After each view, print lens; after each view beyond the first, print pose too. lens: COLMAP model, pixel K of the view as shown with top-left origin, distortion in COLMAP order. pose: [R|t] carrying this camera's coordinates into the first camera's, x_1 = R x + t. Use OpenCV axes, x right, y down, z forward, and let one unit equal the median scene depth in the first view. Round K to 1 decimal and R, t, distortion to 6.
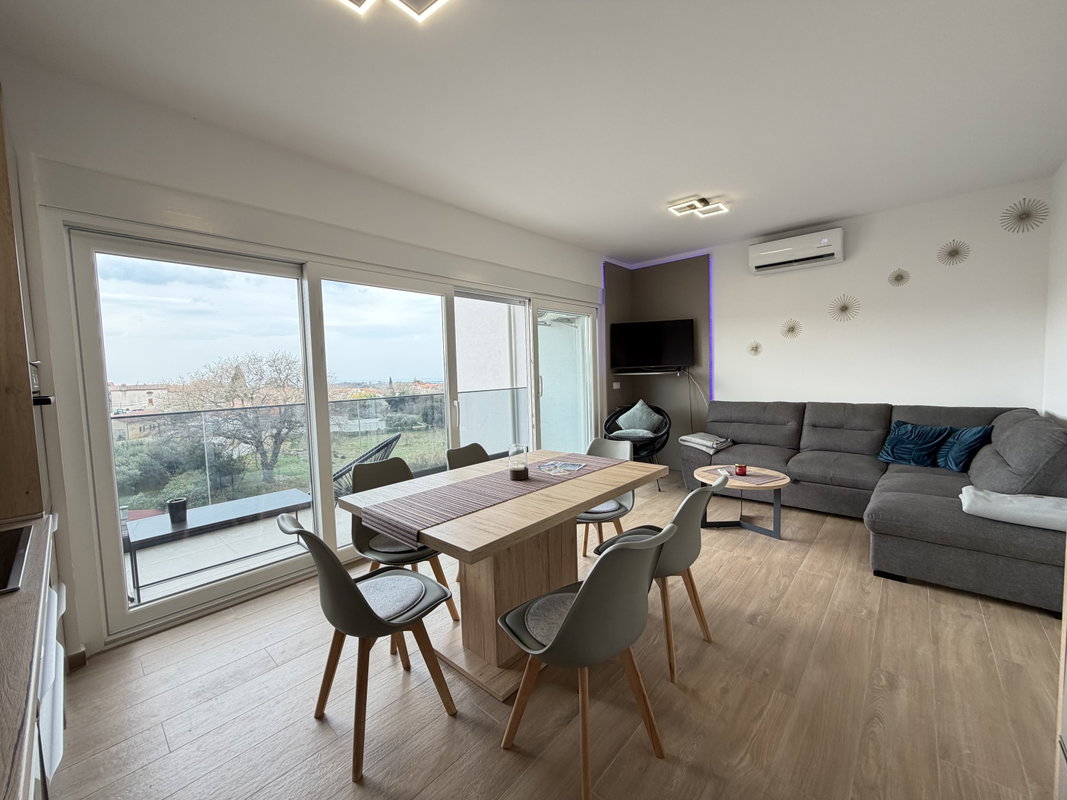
lens RADIAL K [[423.8, 0, 527.8], [0, 423.8, 399.0], [0, 0, 1]] dist [-0.001868, 0.000295]
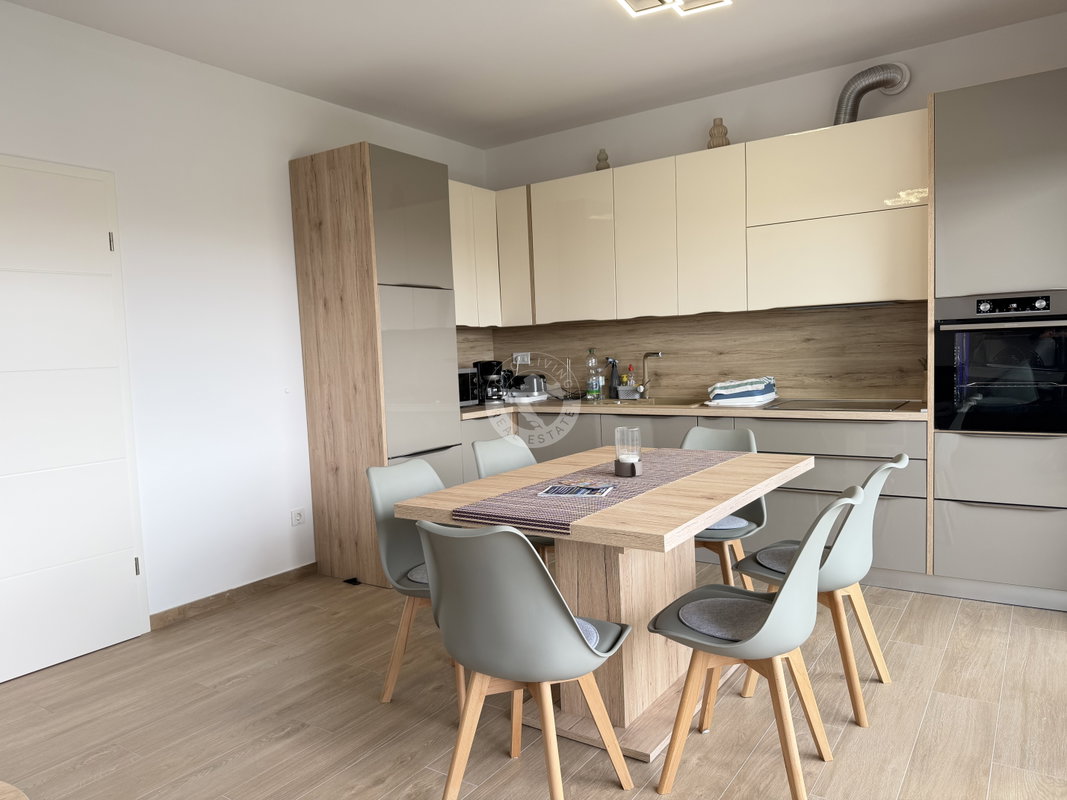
lens RADIAL K [[748.0, 0, 529.8], [0, 748.0, 404.3], [0, 0, 1]] dist [0.045635, -0.058153]
pose [[-0.988247, 0.078160, -0.131370, 0.164984], [0.059809, 0.988590, 0.138246, -0.060655], [0.140677, 0.128764, -0.981646, 1.216772]]
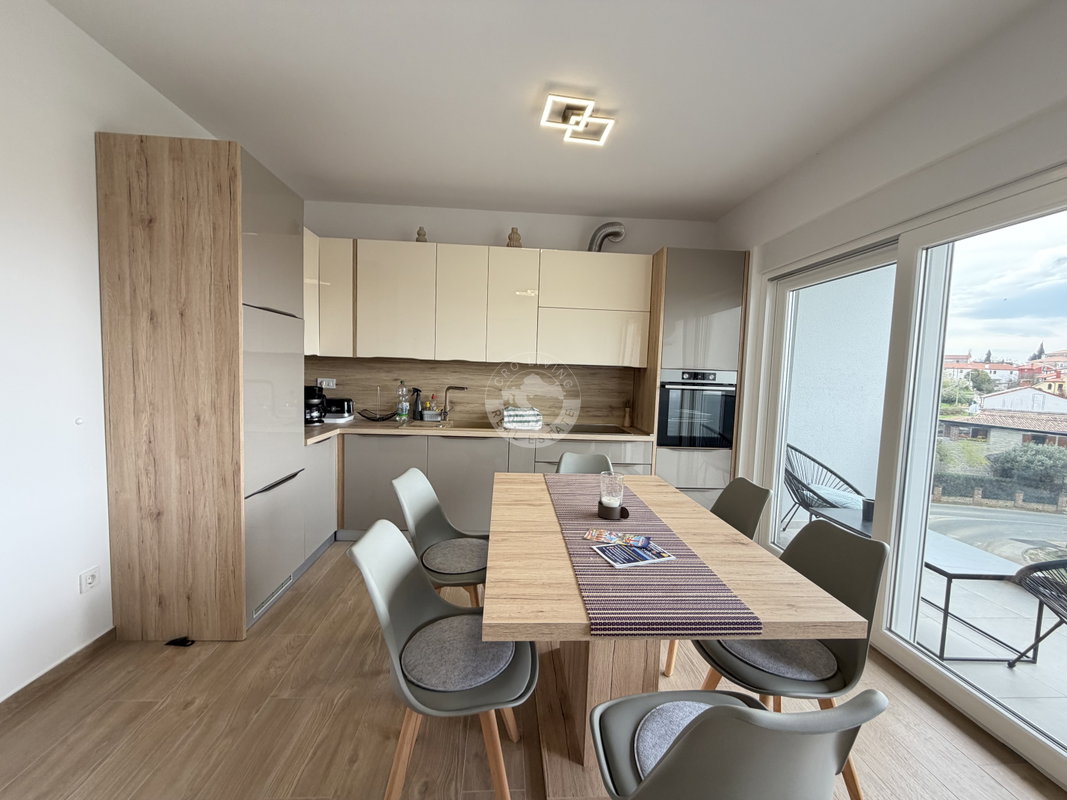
lens RADIAL K [[423.8, 0, 530.2], [0, 423.8, 398.5], [0, 0, 1]] dist [-0.001868, 0.000295]
pose [[-0.695459, 0.052545, -0.716642, 0.354496], [-0.058247, 0.989918, 0.129108, -0.067529], [0.716201, 0.131531, -0.685387, 0.782942]]
